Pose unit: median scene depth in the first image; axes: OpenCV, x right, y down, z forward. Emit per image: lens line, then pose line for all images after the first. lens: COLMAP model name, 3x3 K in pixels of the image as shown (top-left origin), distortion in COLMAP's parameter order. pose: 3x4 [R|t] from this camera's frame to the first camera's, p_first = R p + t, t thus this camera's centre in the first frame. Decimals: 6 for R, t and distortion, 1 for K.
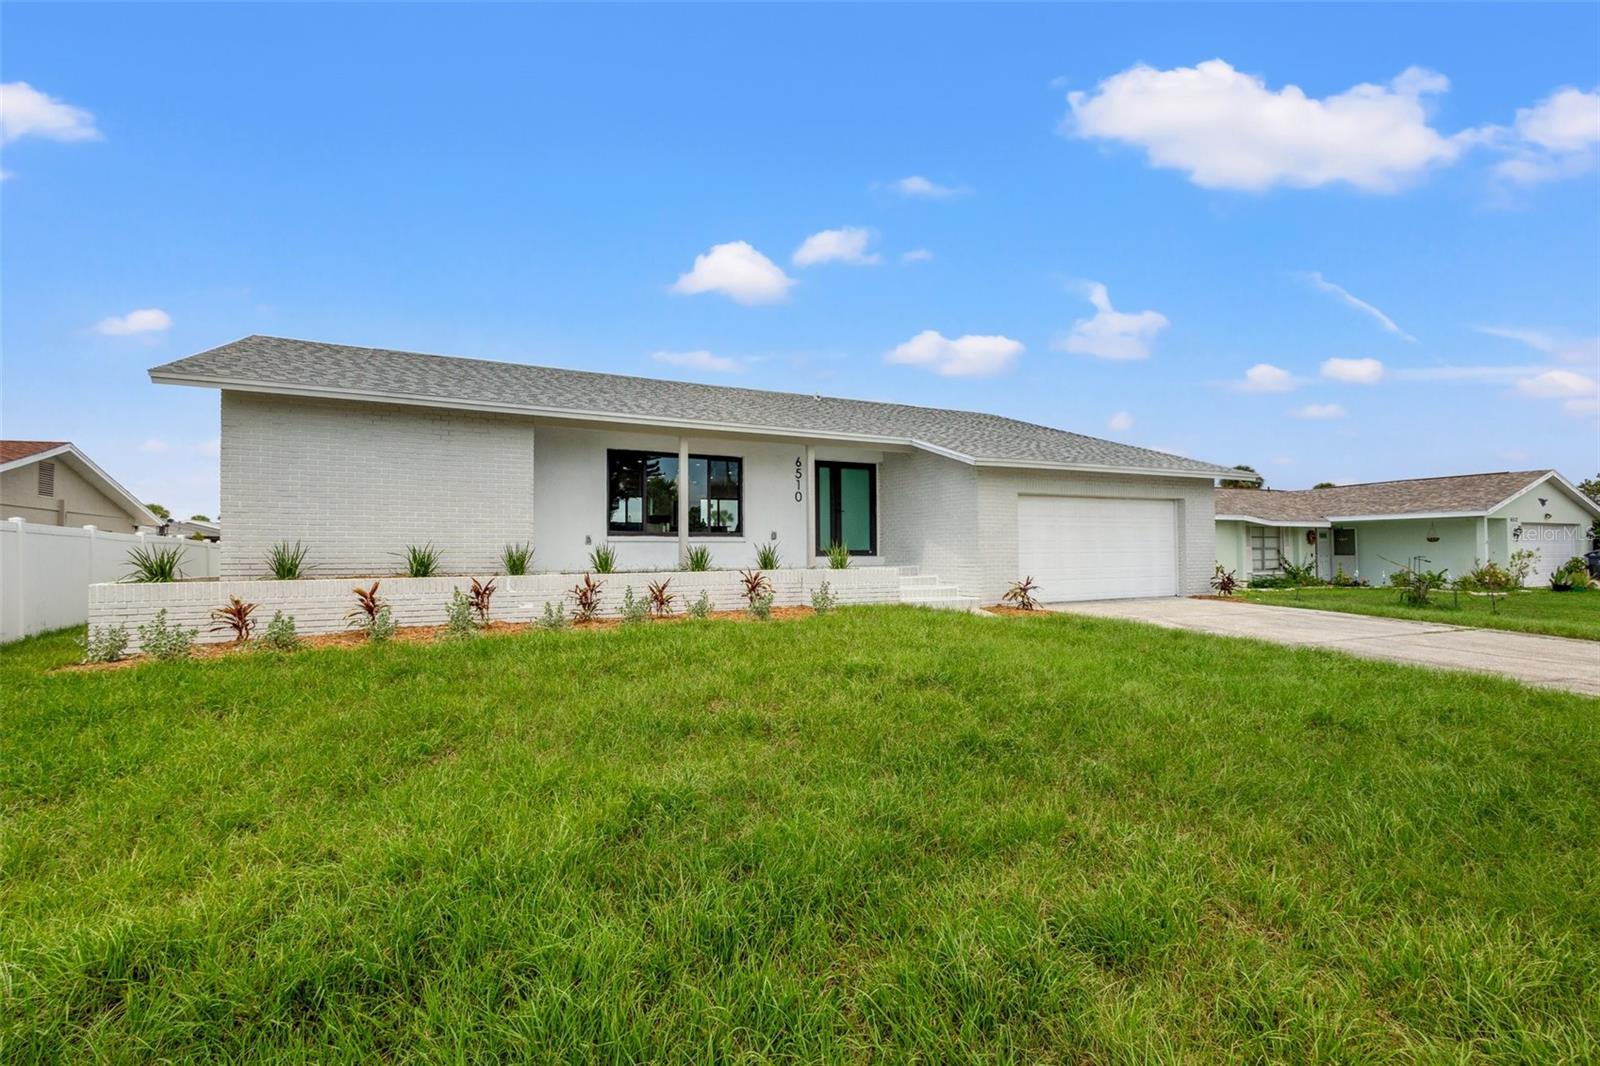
lens RADIAL K [[738.8, 0, 795.7], [0, 738.8, 543.7], [0, 0, 1]] dist [0.006334, -0.000299]
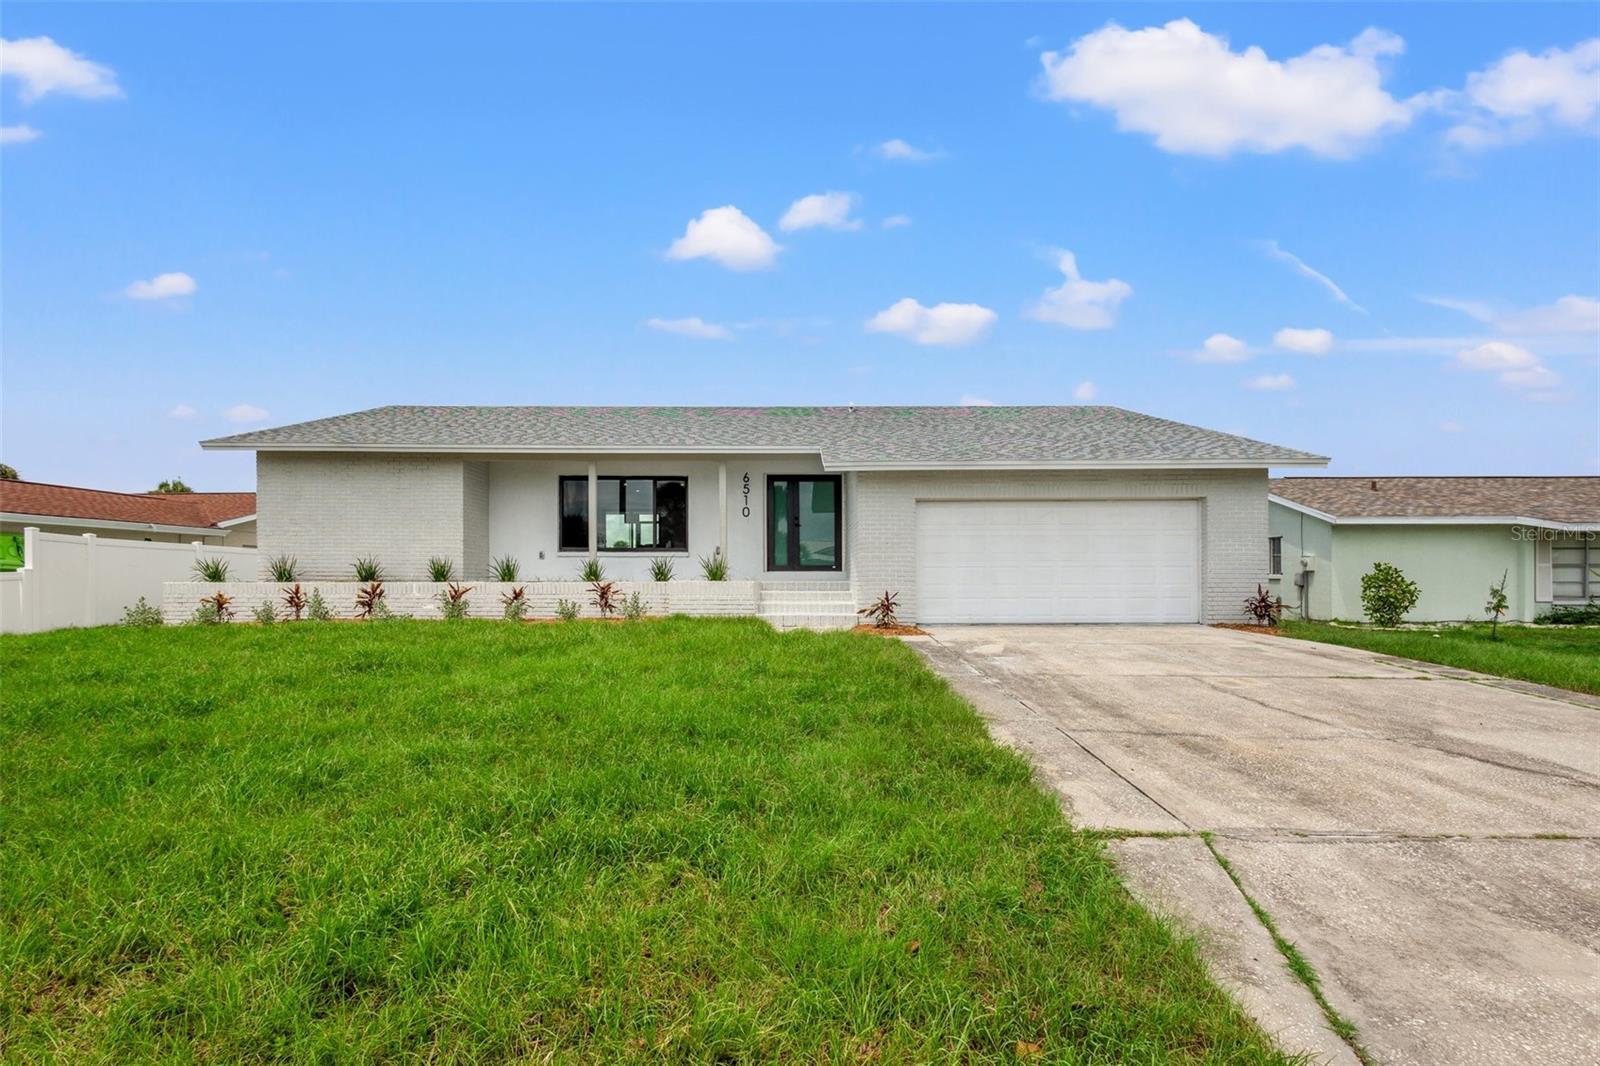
lens RADIAL K [[747.4, 0, 802.4], [0, 747.4, 573.5], [0, 0, 1]] dist [0.000965, -0.000069]
pose [[0.888344, 0.002922, -0.459170, 0.539166], [0.000701, 0.999970, 0.007721, 0.013142], [0.459179, -0.007181, 0.888315, 0.123764]]
